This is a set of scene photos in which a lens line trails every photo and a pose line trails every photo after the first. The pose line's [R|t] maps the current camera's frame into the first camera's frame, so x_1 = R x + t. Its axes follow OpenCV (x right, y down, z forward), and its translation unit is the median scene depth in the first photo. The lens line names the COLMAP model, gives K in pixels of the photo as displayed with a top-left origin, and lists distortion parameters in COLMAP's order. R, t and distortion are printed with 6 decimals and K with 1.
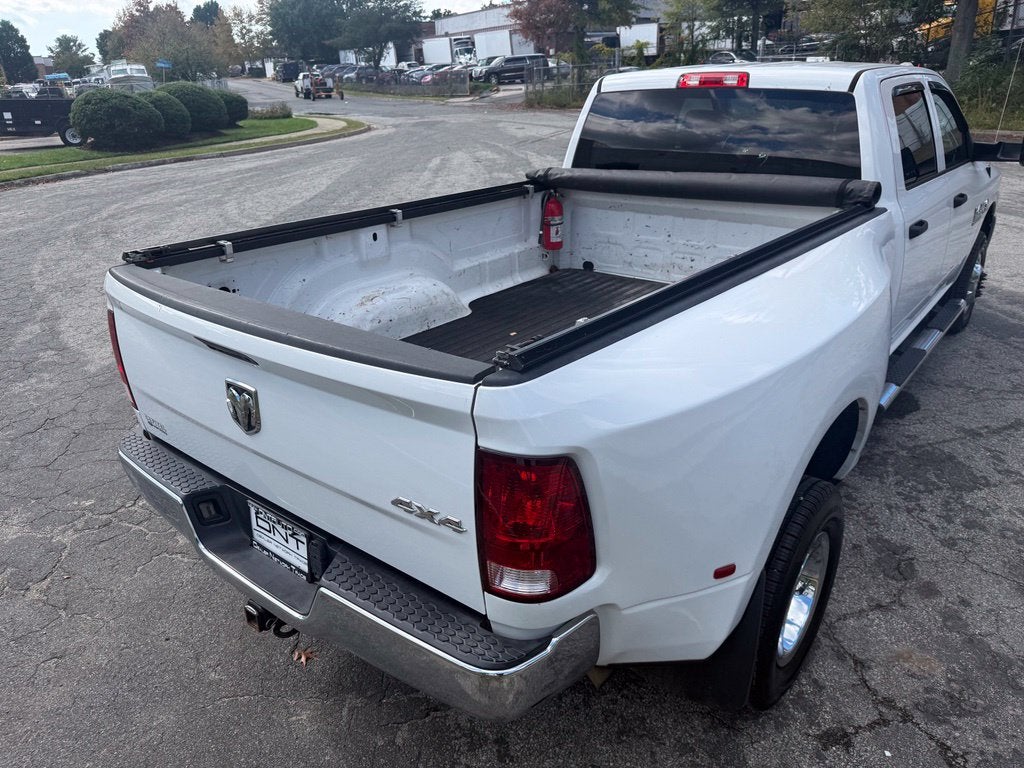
lens RADIAL K [[720.4, 0, 516.2], [0, 720.4, 398.1], [0, 0, 1]] dist [0.014541, -0.020626]
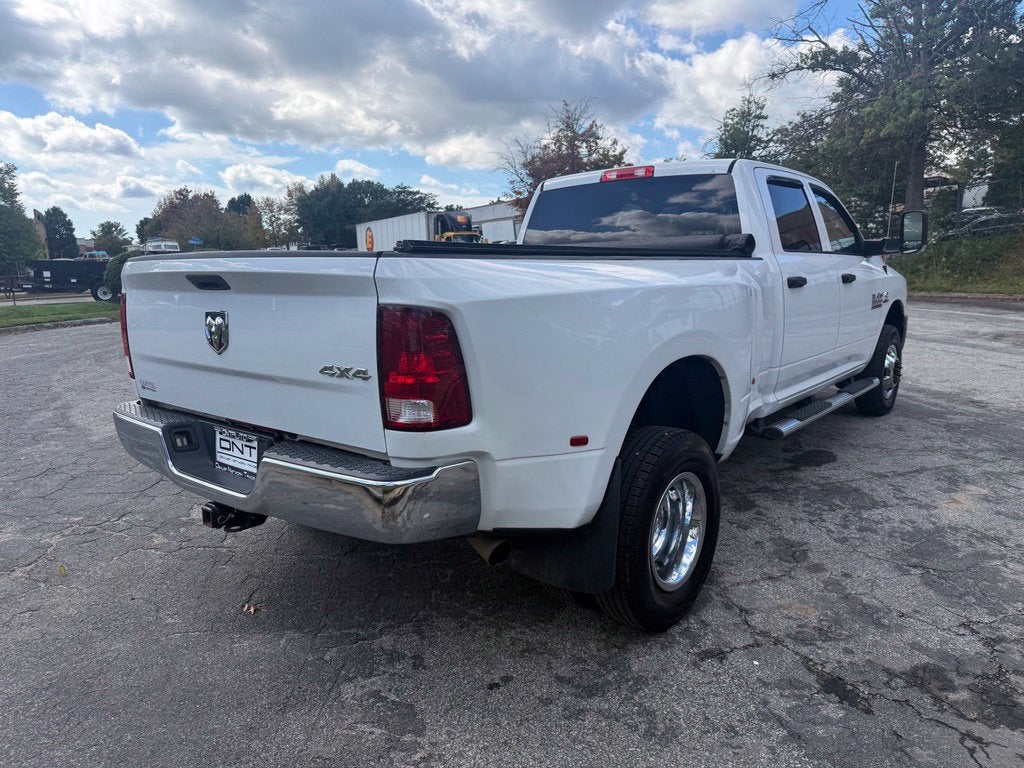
lens RADIAL K [[717.0, 0, 515.9], [0, 717.0, 401.7], [0, 0, 1]] dist [0.039878, -0.052651]
pose [[0.999914, 0.011617, -0.006076, 0.092370], [-0.012694, 0.973743, -0.227296, 0.233170], [0.003276, 0.227354, 0.973807, -0.127151]]
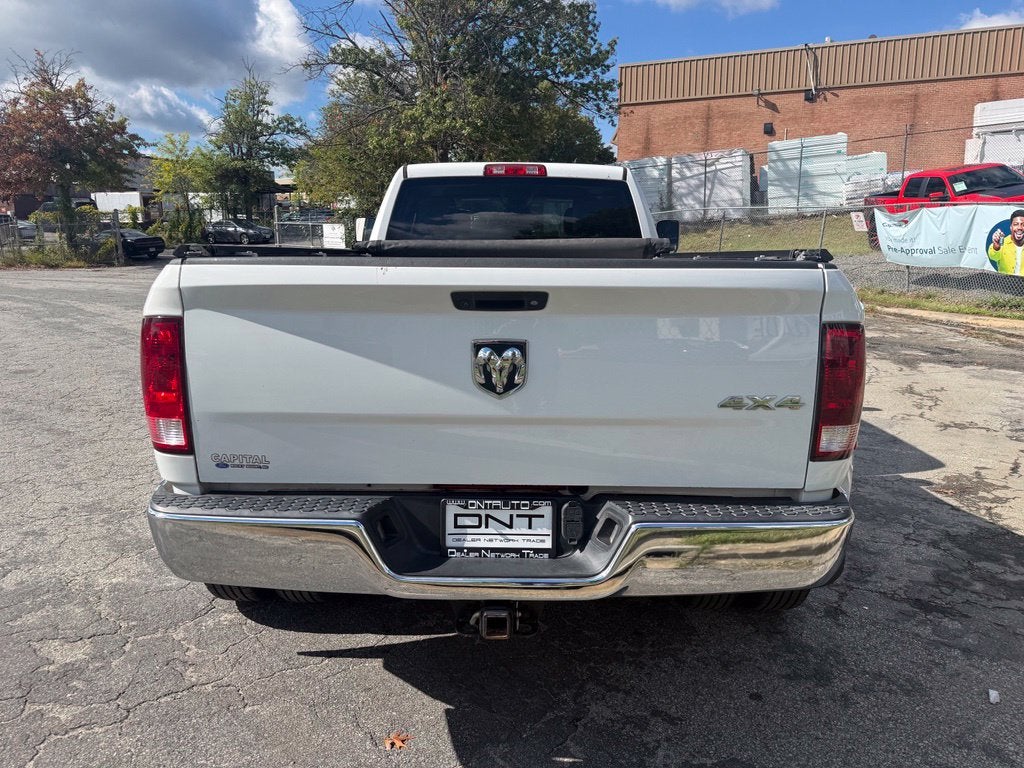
lens RADIAL K [[722.5, 0, 515.2], [0, 722.5, 389.6], [0, 0, 1]] dist [0.020005, -0.027144]
pose [[0.786527, -0.088917, 0.611121, -0.515358], [0.226931, 0.961960, -0.152101, 0.104045], [-0.574350, 0.258314, 0.776786, 0.147214]]
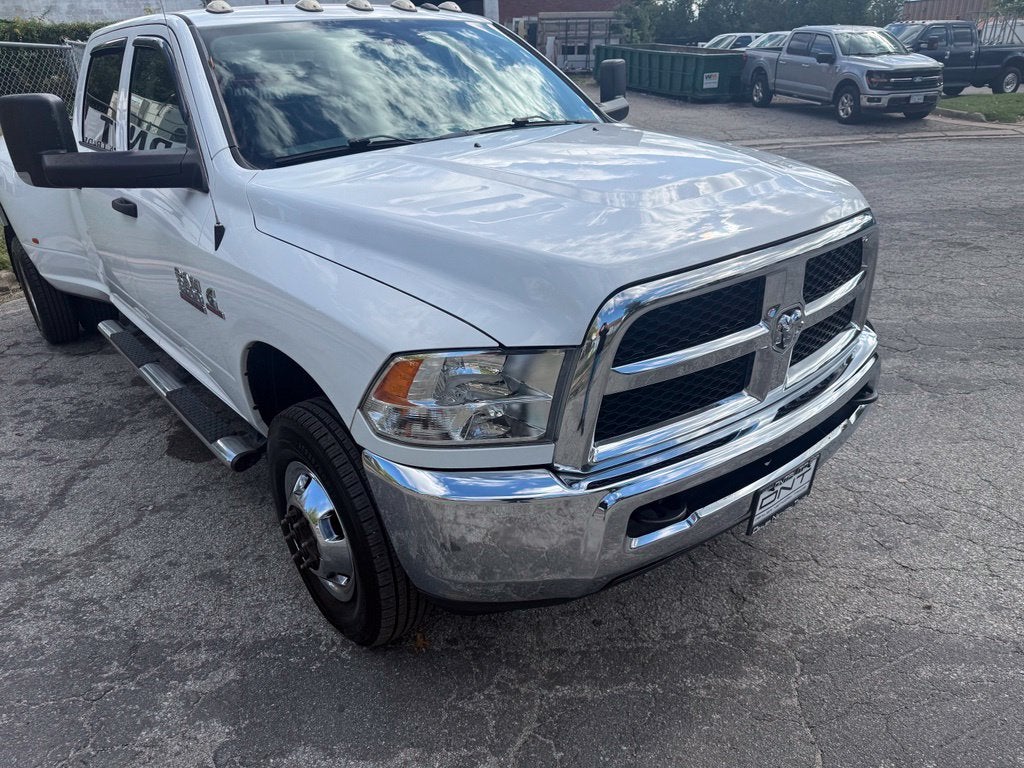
lens RADIAL K [[722.5, 0, 515.2], [0, 722.5, 389.6], [0, 0, 1]] dist [0.020005, -0.027144]
pose [[-0.201734, 0.439817, -0.875137, 1.460128], [-0.357518, 0.798787, 0.483860, -0.721870], [0.911858, 0.410488, -0.003901, 1.676248]]
